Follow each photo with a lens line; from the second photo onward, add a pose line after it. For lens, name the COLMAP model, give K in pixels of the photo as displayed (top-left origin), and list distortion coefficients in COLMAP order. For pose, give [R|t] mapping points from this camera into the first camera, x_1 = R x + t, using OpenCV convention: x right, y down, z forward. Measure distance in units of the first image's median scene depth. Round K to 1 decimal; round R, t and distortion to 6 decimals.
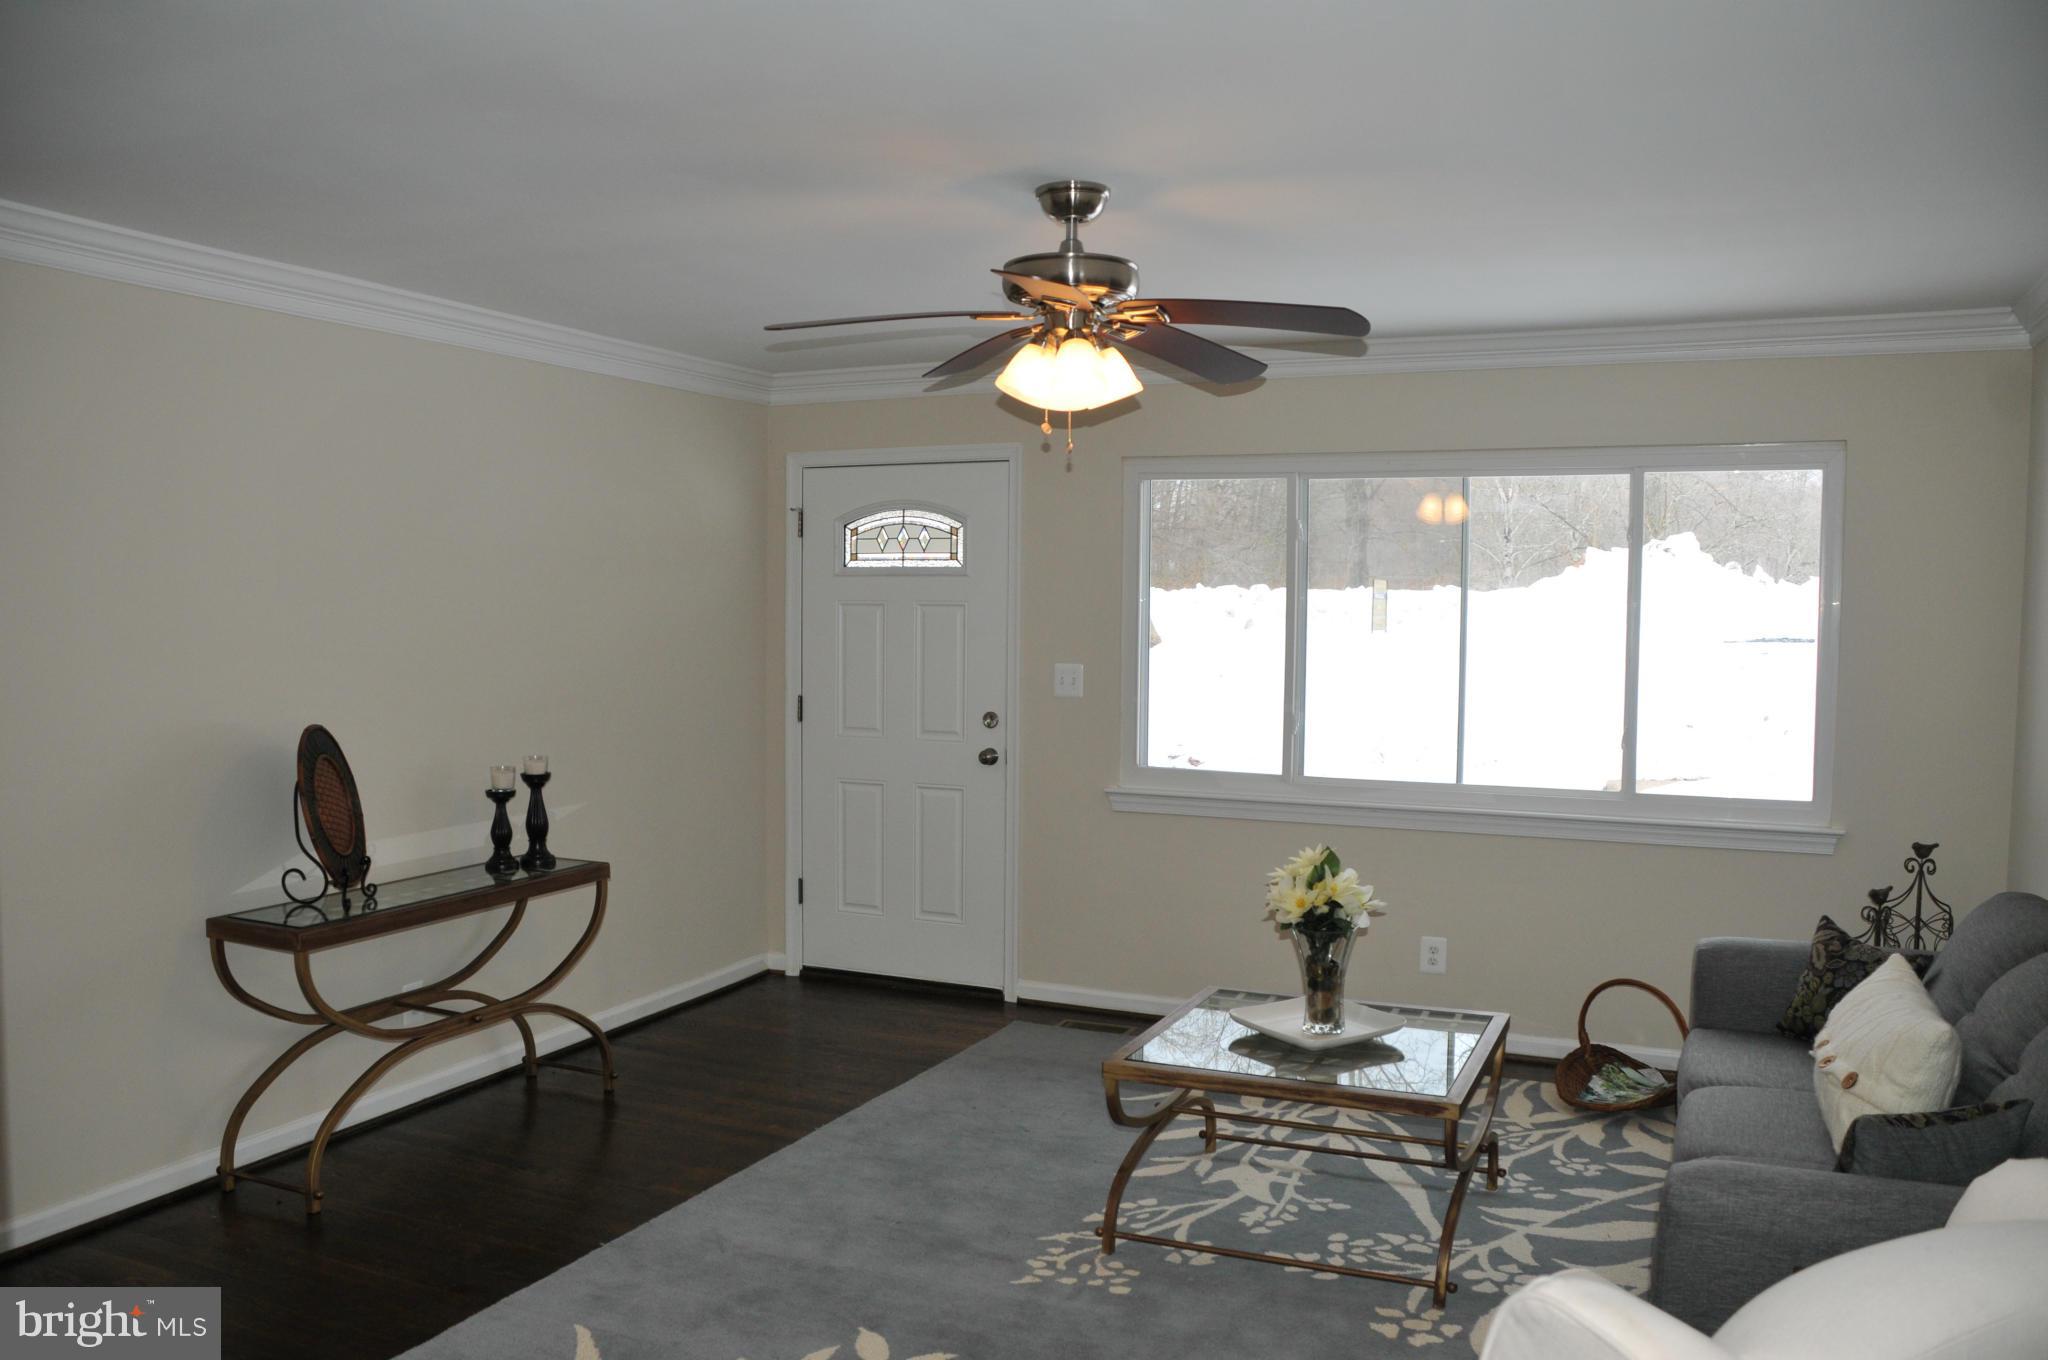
lens RADIAL K [[1622.6, 0, 1051.4], [0, 1622.6, 686.7], [0, 0, 1]] dist [-0.126923, 0.001814]
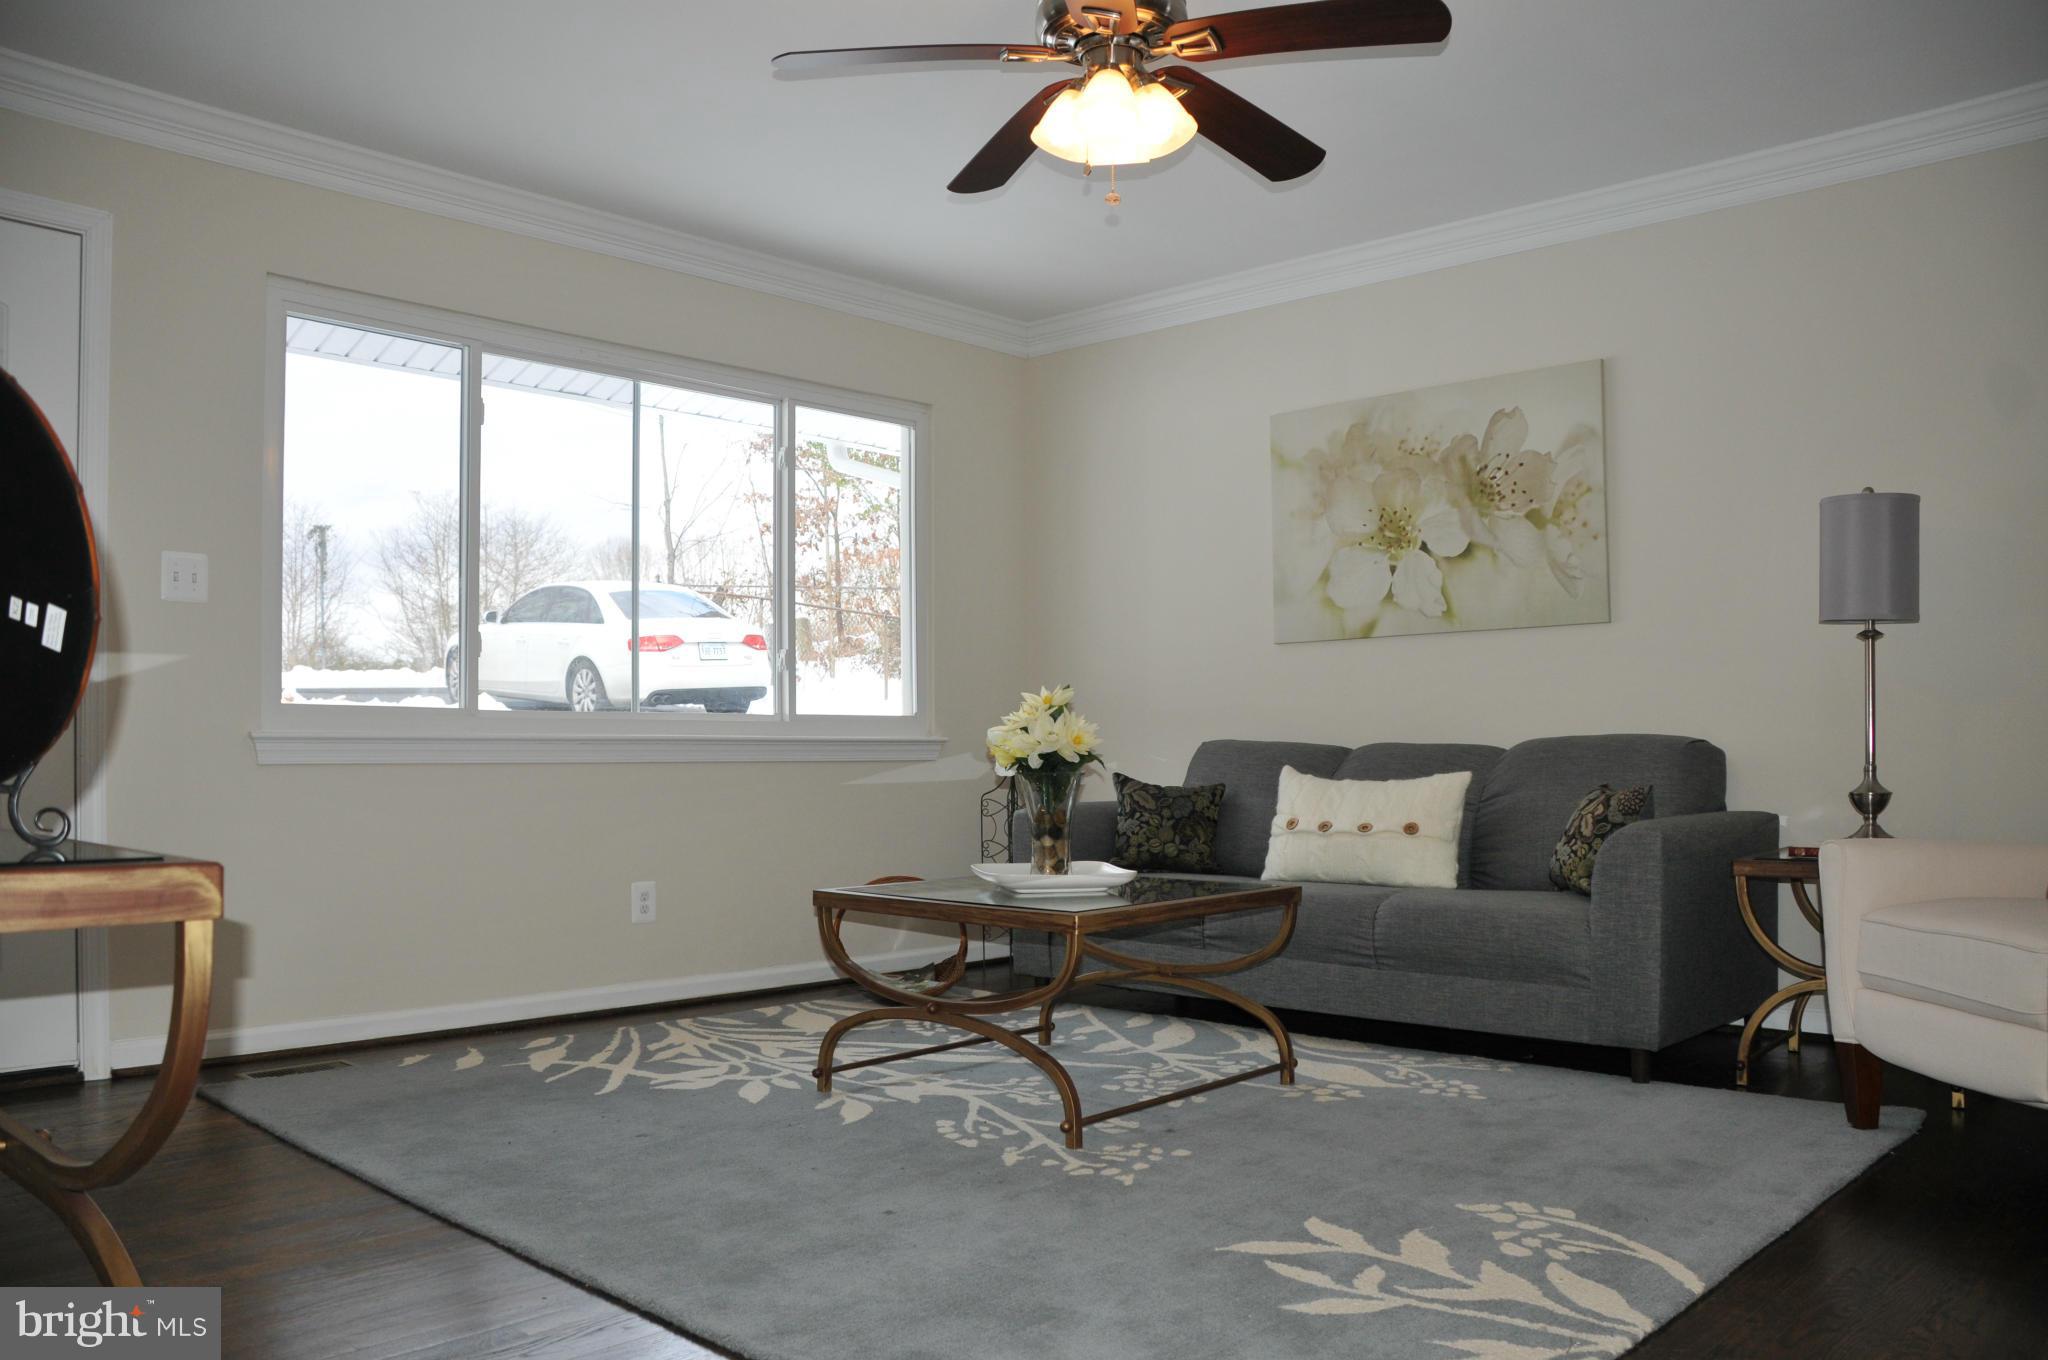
lens RADIAL K [[1622.6, 0, 1051.4], [0, 1622.6, 686.7], [0, 0, 1]] dist [-0.126923, 0.001814]
pose [[0.312269, 0.025722, 0.949645, -0.623153], [0.061041, 0.997024, -0.047077, 0.119478], [-0.948031, 0.072668, 0.309770, 0.577008]]
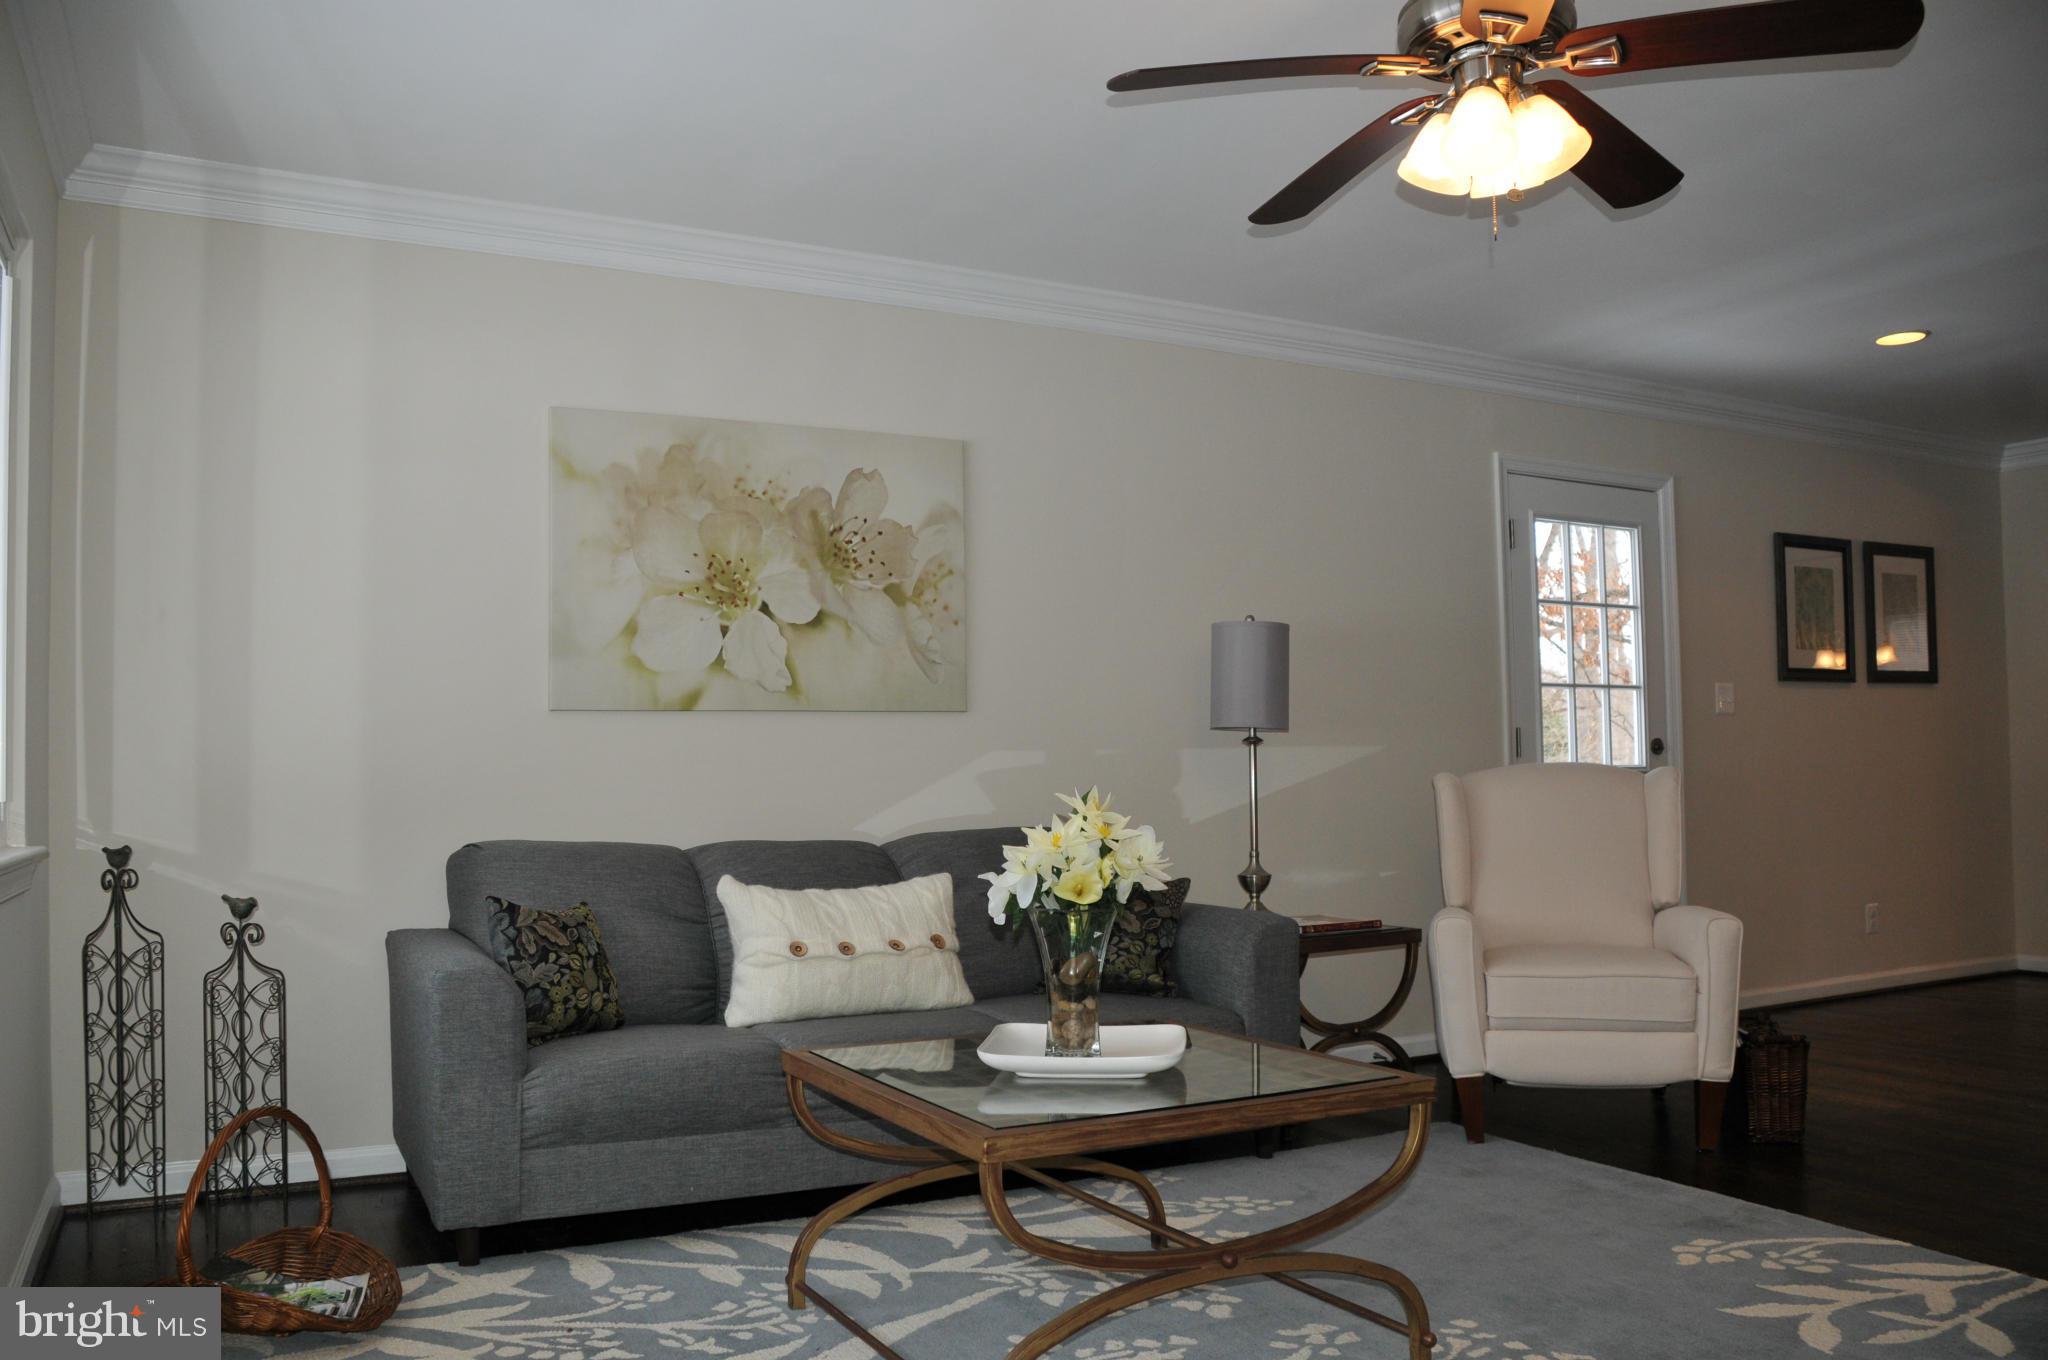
lens RADIAL K [[1622.6, 0, 1051.4], [0, 1622.6, 686.7], [0, 0, 1]] dist [-0.126923, 0.001814]
pose [[-0.792592, 0.036365, 0.608667, -0.211468], [0.038753, 0.999206, -0.009234, 0.050067], [-0.608520, 0.016269, -0.793372, 1.296789]]
